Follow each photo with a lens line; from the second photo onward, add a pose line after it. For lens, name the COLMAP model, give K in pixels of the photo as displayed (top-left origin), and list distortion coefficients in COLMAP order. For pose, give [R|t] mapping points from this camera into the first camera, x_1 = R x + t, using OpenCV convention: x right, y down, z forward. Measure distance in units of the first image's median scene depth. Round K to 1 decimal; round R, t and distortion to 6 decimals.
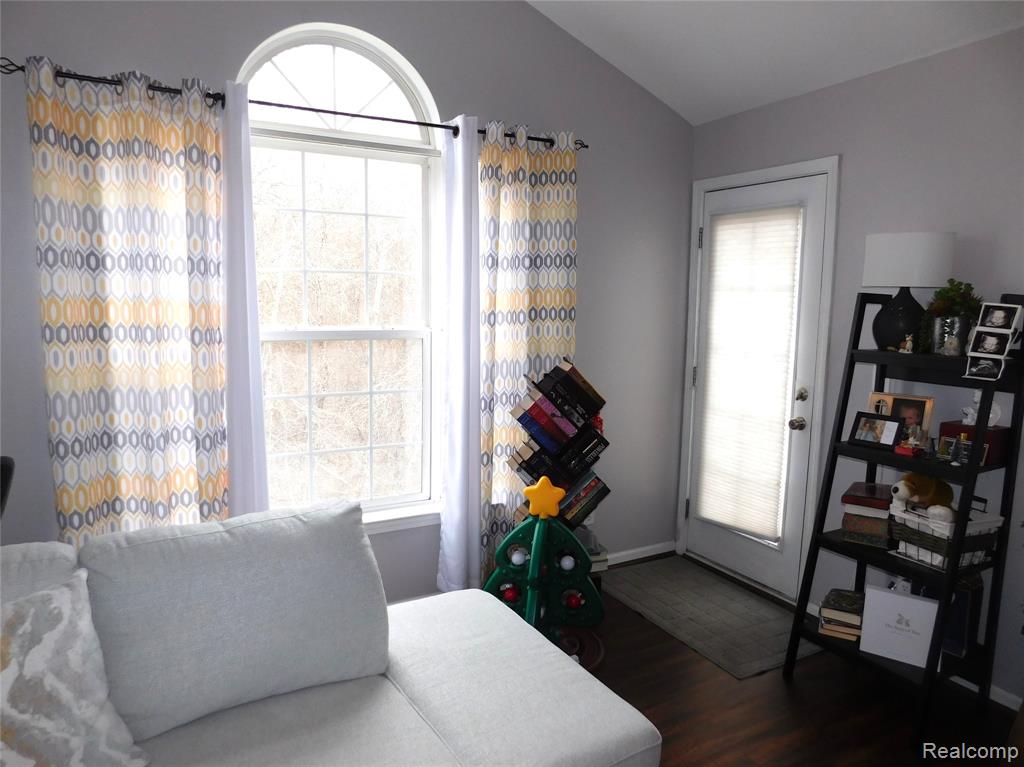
lens RADIAL K [[679.8, 0, 512.0], [0, 679.8, 383.5], [0, 0, 1]] dist [-0.069178, 0.058010]
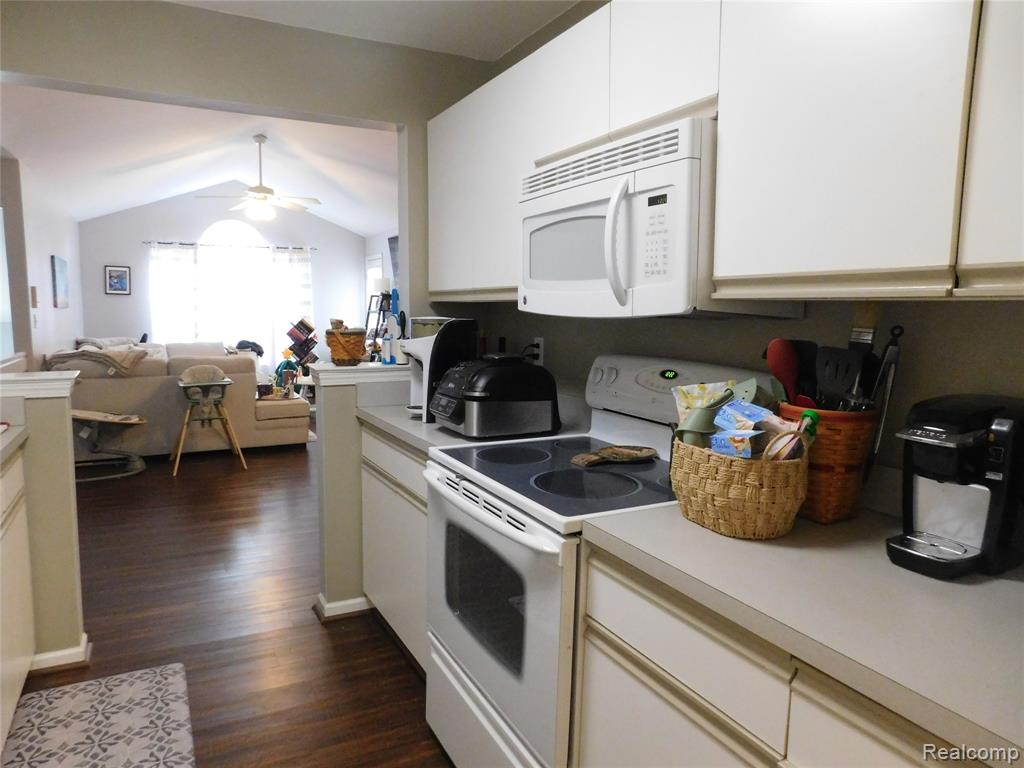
lens RADIAL K [[679.8, 0, 512.0], [0, 679.8, 384.0], [0, 0, 1]] dist [-0.069178, 0.058010]
pose [[0.999233, 0.000515, -0.039151, 1.395387], [-0.001239, 0.999828, -0.018482, 0.400327], [0.039135, 0.018517, 0.999062, -2.522672]]
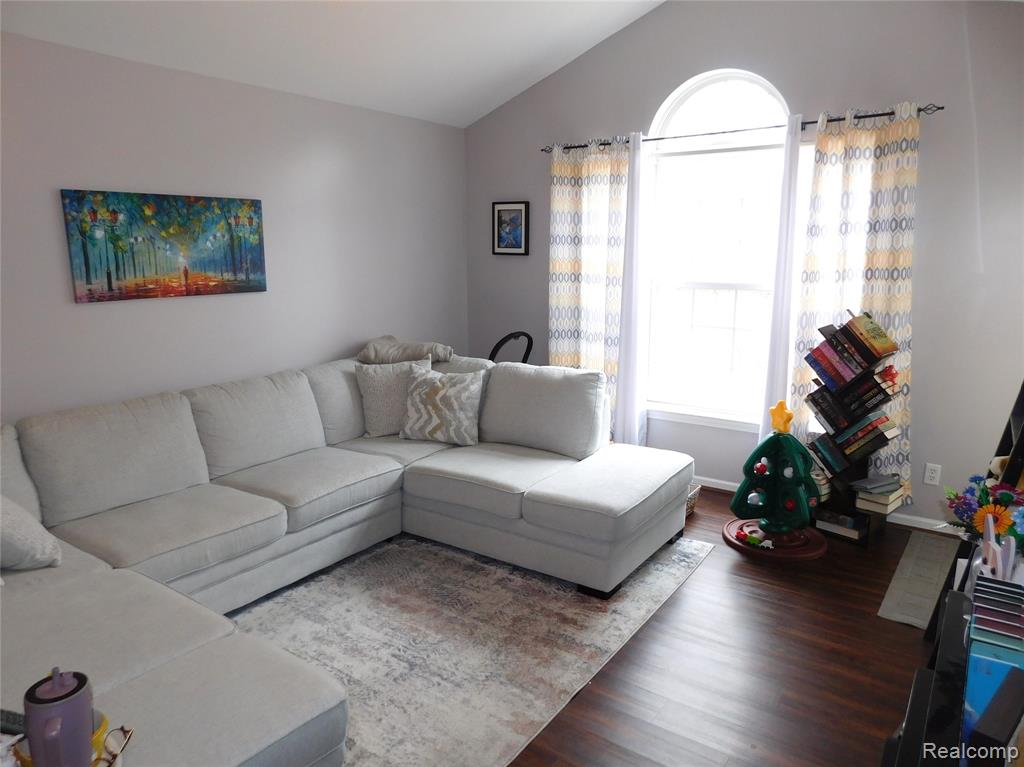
lens RADIAL K [[679.8, 0, 512.0], [0, 679.8, 383.5], [0, 0, 1]] dist [-0.069178, 0.058010]
pose [[0.425251, 0.154333, -0.891820, 0.980035], [-0.106711, 0.987031, 0.119925, 0.009053], [0.898762, 0.044169, 0.436205, -0.004582]]
